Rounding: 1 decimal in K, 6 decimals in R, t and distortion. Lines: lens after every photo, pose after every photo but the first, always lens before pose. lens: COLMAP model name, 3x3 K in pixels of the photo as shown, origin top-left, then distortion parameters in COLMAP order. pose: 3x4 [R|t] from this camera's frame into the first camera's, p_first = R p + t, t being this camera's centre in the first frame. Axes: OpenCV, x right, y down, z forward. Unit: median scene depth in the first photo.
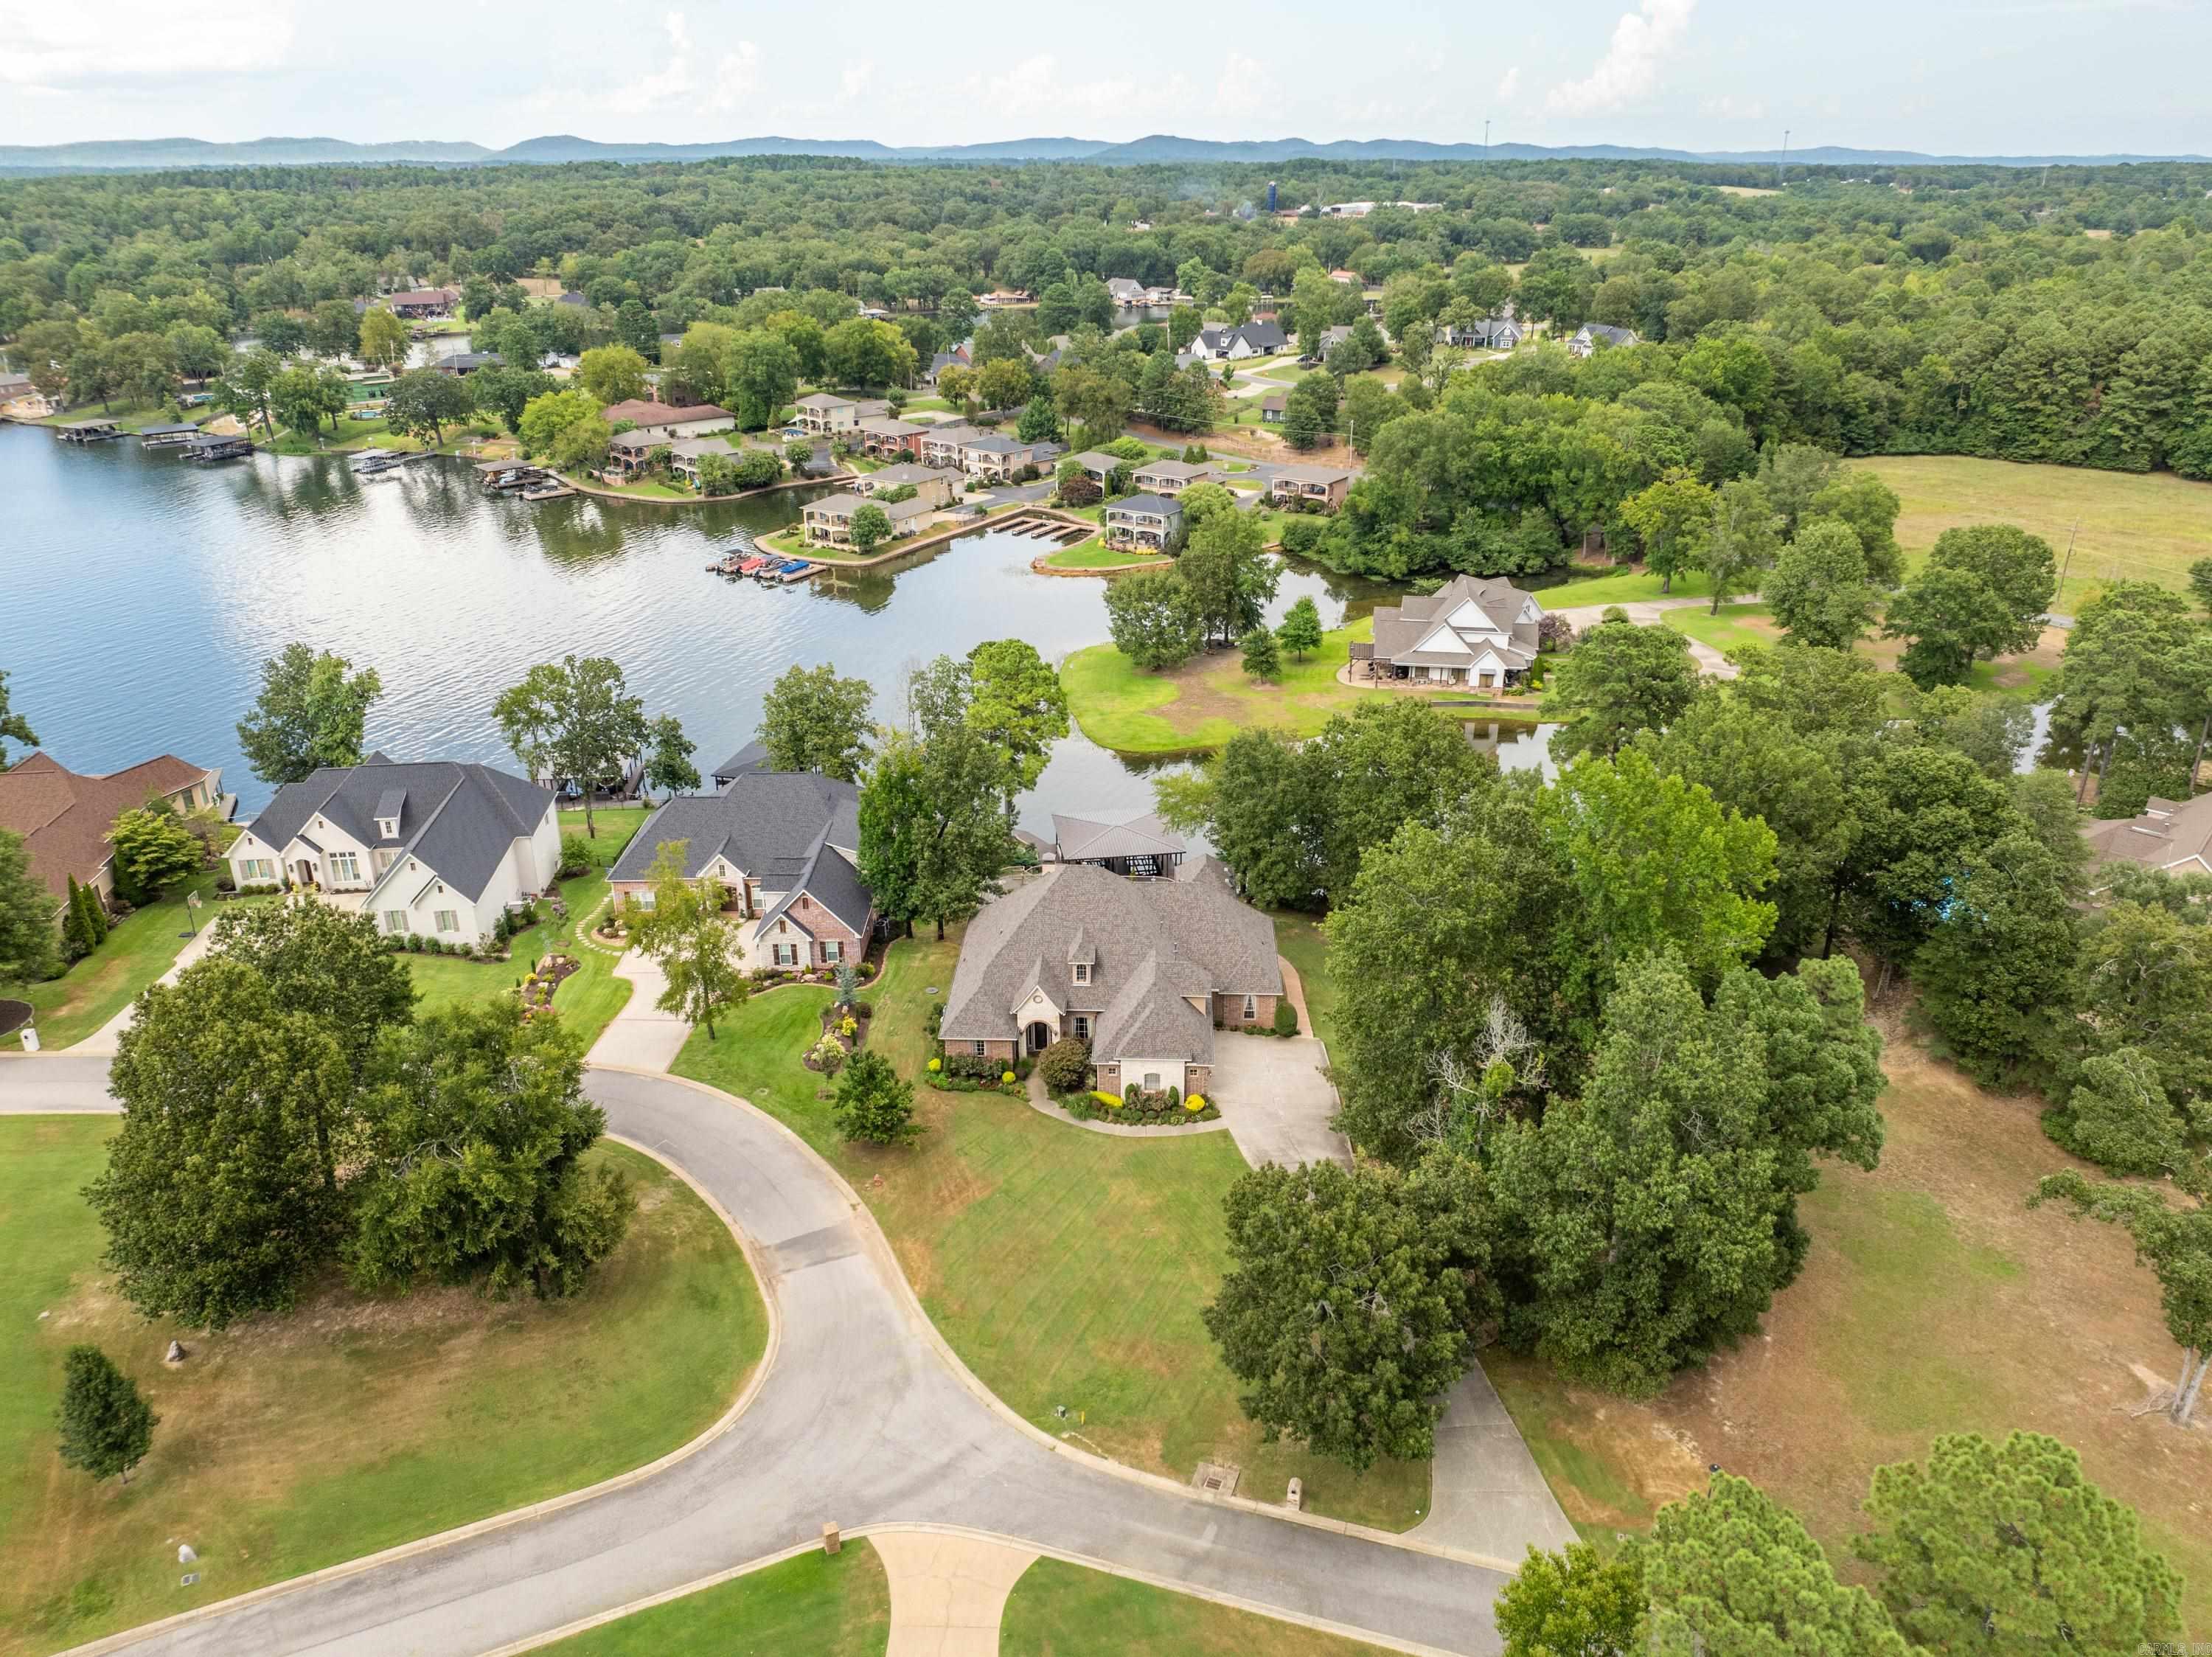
lens RADIAL K [[1575.8, 0, 1095.8], [0, 1575.8, 817.8], [0, 0, 1]] dist [-0.031178, 0.000520]
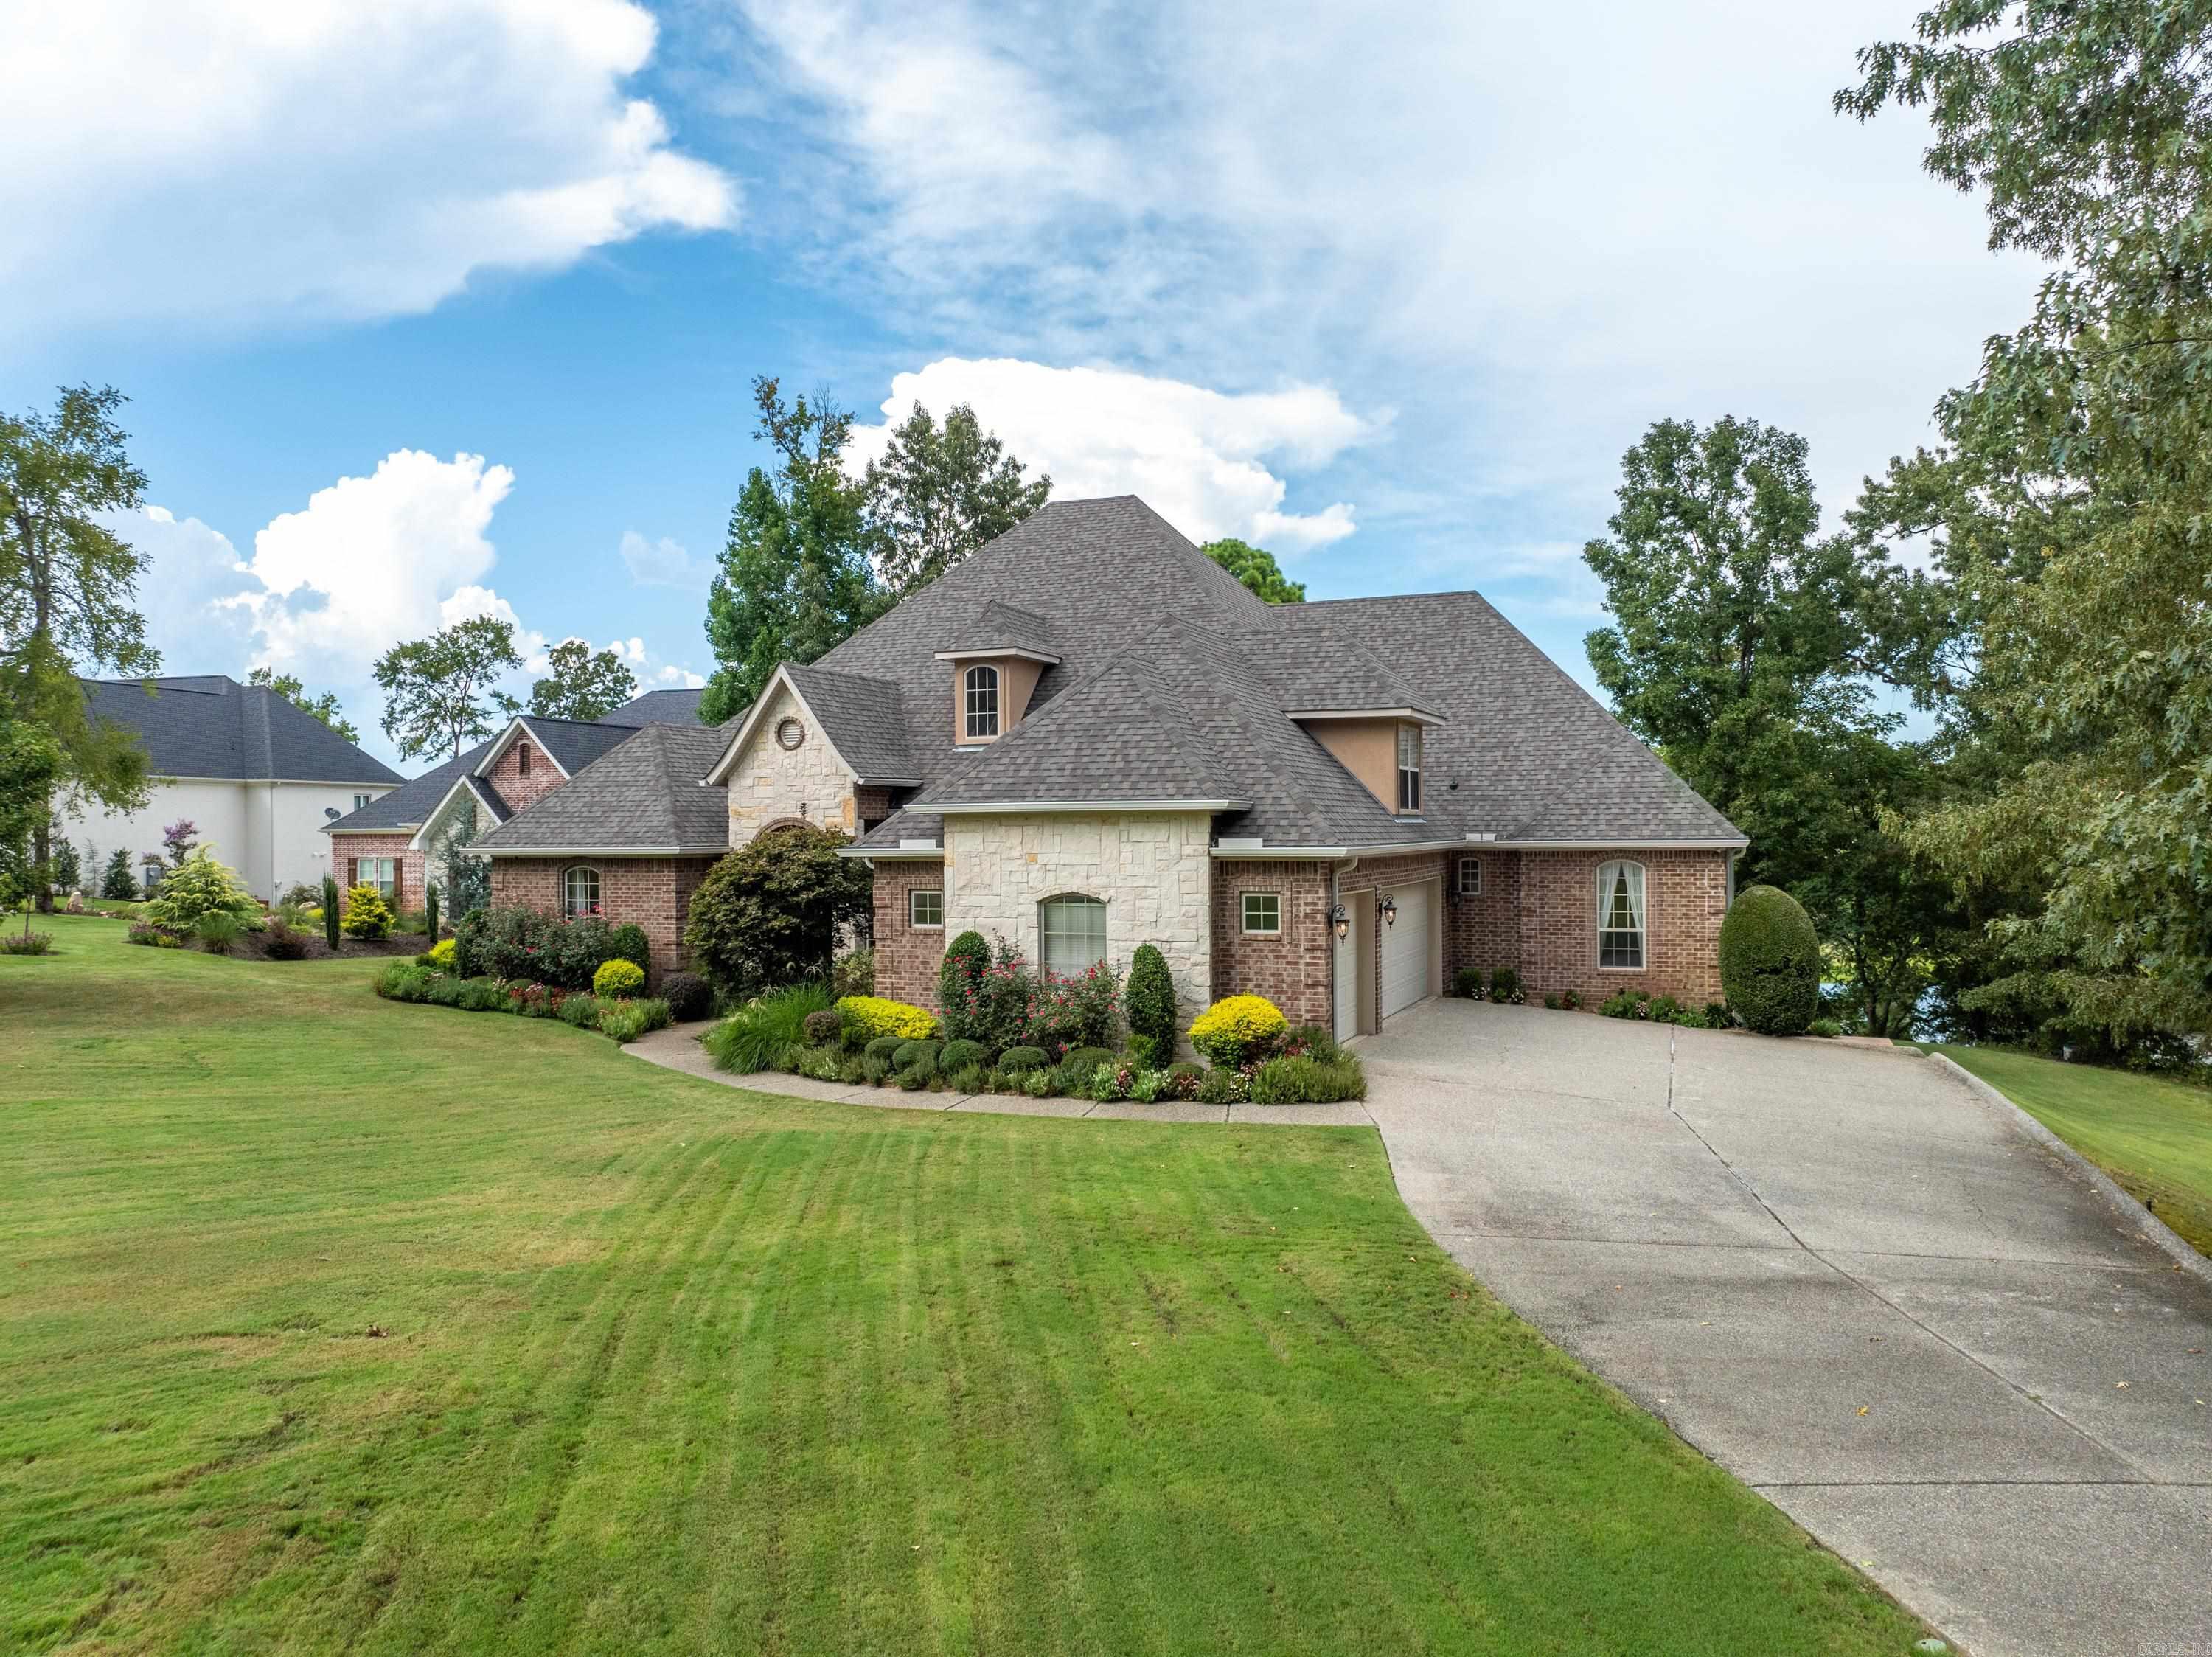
lens RADIAL K [[1575.8, 0, 1102.5], [0, 1575.8, 831.7], [0, 0, 1]] dist [-0.031178, 0.000520]
pose [[0.937357, -0.012723, -0.348138, 0.051460], [-0.122947, 0.922947, -0.364763, 0.102361], [0.325954, 0.384716, 0.863567, 0.349325]]
